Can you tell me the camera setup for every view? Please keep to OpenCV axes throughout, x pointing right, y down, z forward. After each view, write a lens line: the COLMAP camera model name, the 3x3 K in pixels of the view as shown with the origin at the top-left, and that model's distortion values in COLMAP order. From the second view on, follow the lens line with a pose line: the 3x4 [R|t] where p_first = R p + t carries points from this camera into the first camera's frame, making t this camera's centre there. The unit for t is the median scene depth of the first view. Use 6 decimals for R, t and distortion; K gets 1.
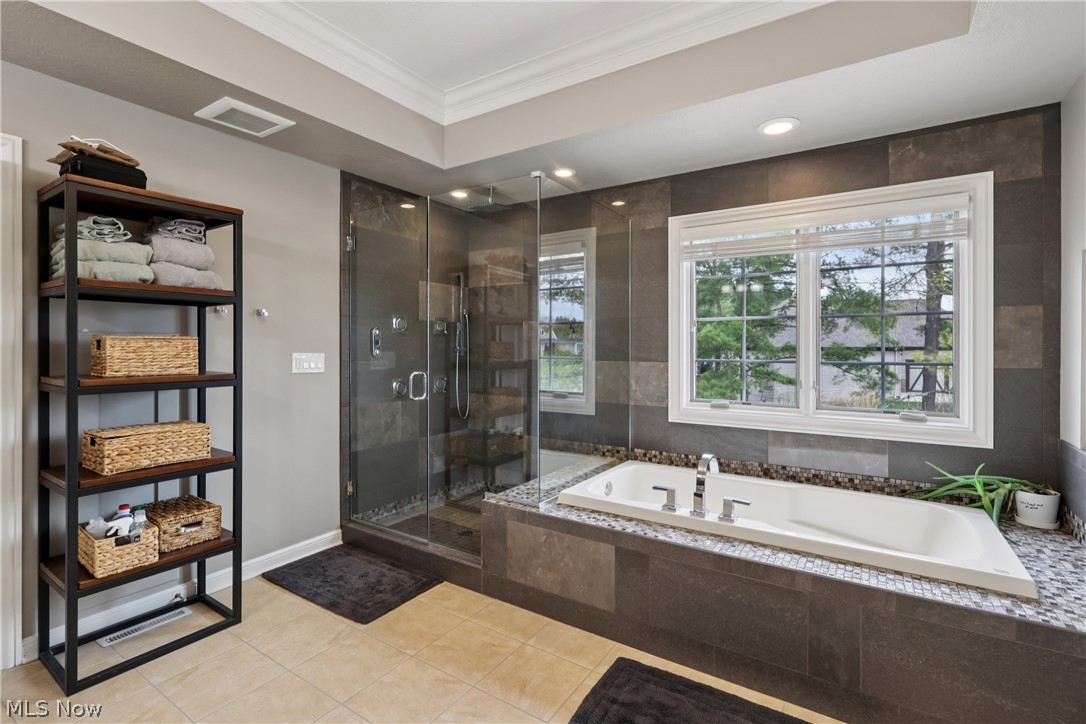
lens RADIAL K [[514.7, 0, 545.9], [0, 514.7, 351.8], [0, 0, 1]] dist [0.000297, 0.001213]
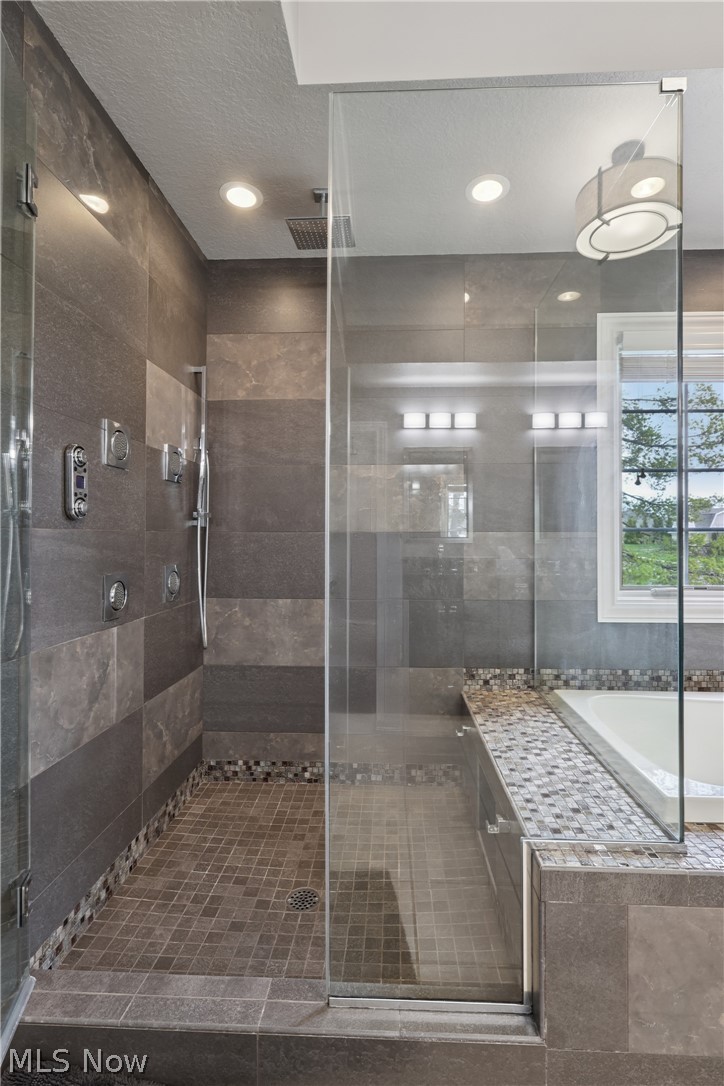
lens RADIAL K [[514.7, 0, 363.4], [0, 514.7, 536.1], [0, 0, 1]] dist [0.000297, 0.001213]
pose [[0.862583, -0.000985, 0.505915, -0.445960], [0.009700, 0.999846, -0.014591, 0.040102], [-0.505823, 0.017494, 0.862460, 0.731656]]
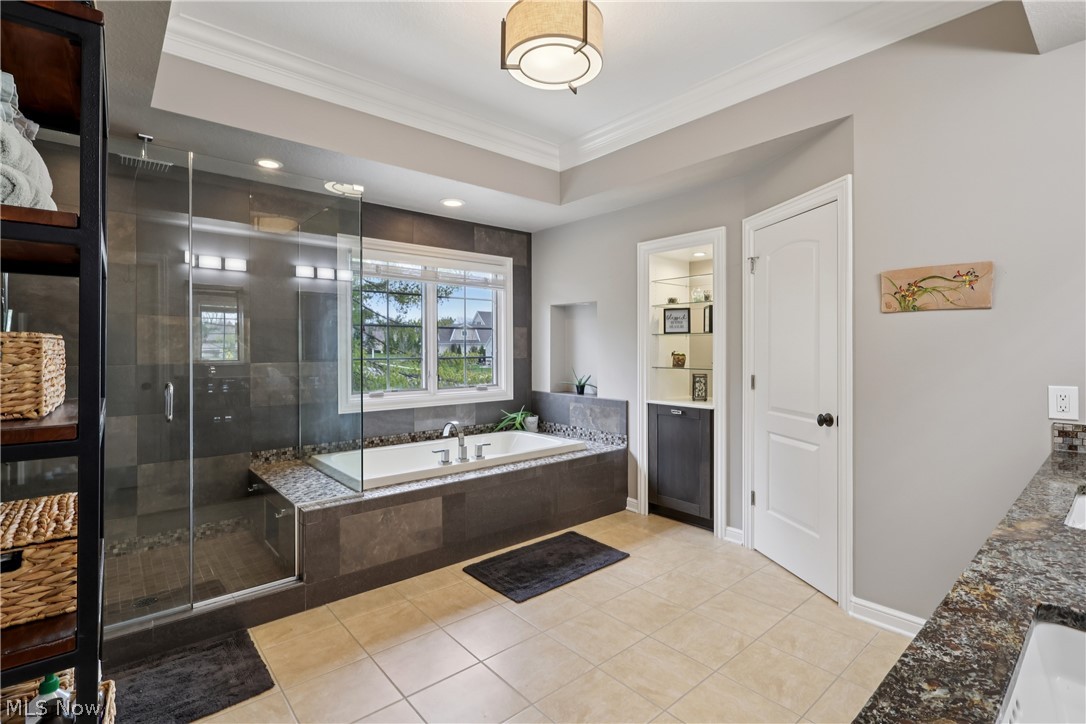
lens RADIAL K [[514.7, 0, 551.3], [0, 514.7, 355.8], [0, 0, 1]] dist [0.000297, 0.001213]
pose [[0.257904, -0.016049, 0.966037, -0.919634], [0.013109, 0.999828, 0.013110, -0.001589], [-0.966082, 0.009283, 0.258070, 0.322075]]
